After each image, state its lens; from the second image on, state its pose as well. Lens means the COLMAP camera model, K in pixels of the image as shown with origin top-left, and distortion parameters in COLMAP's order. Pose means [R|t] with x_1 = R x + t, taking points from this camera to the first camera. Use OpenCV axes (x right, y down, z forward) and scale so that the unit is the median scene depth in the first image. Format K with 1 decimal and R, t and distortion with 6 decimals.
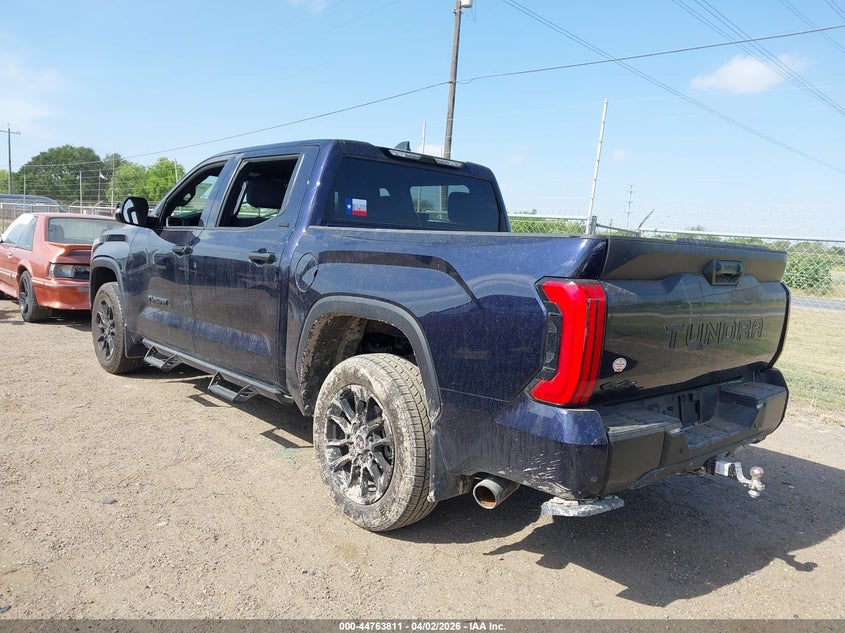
lens RADIAL K [[662.0, 0, 422.5], [0, 662.0, 316.5], [0, 0, 1]] dist [0.024042, -0.009441]
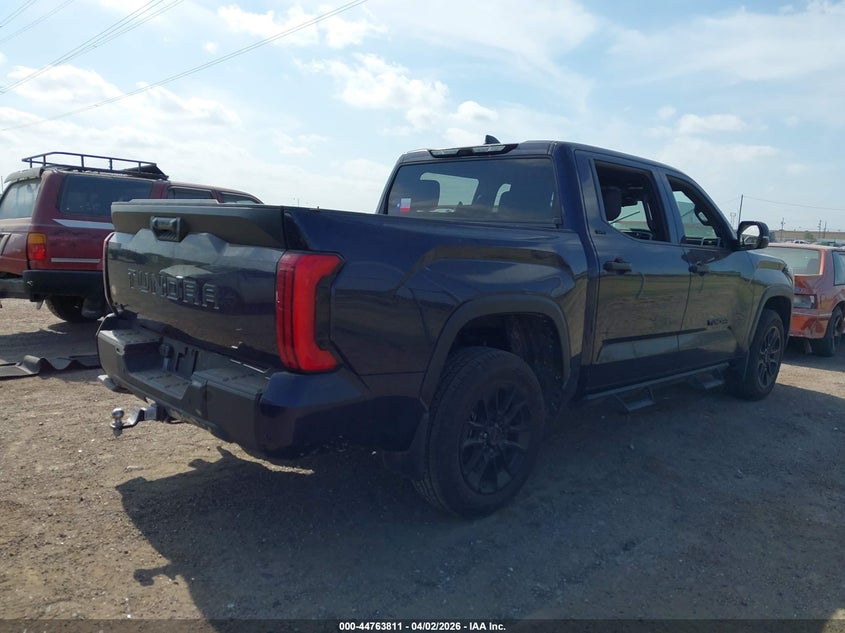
lens RADIAL K [[662.0, 0, 422.5], [0, 662.0, 316.5], [0, 0, 1]] dist [0.024042, -0.009441]
pose [[0.037733, 0.050936, -0.997989, 1.370756], [-0.163303, 0.985589, 0.044129, -0.028559], [0.985854, 0.161309, 0.045507, 1.237521]]
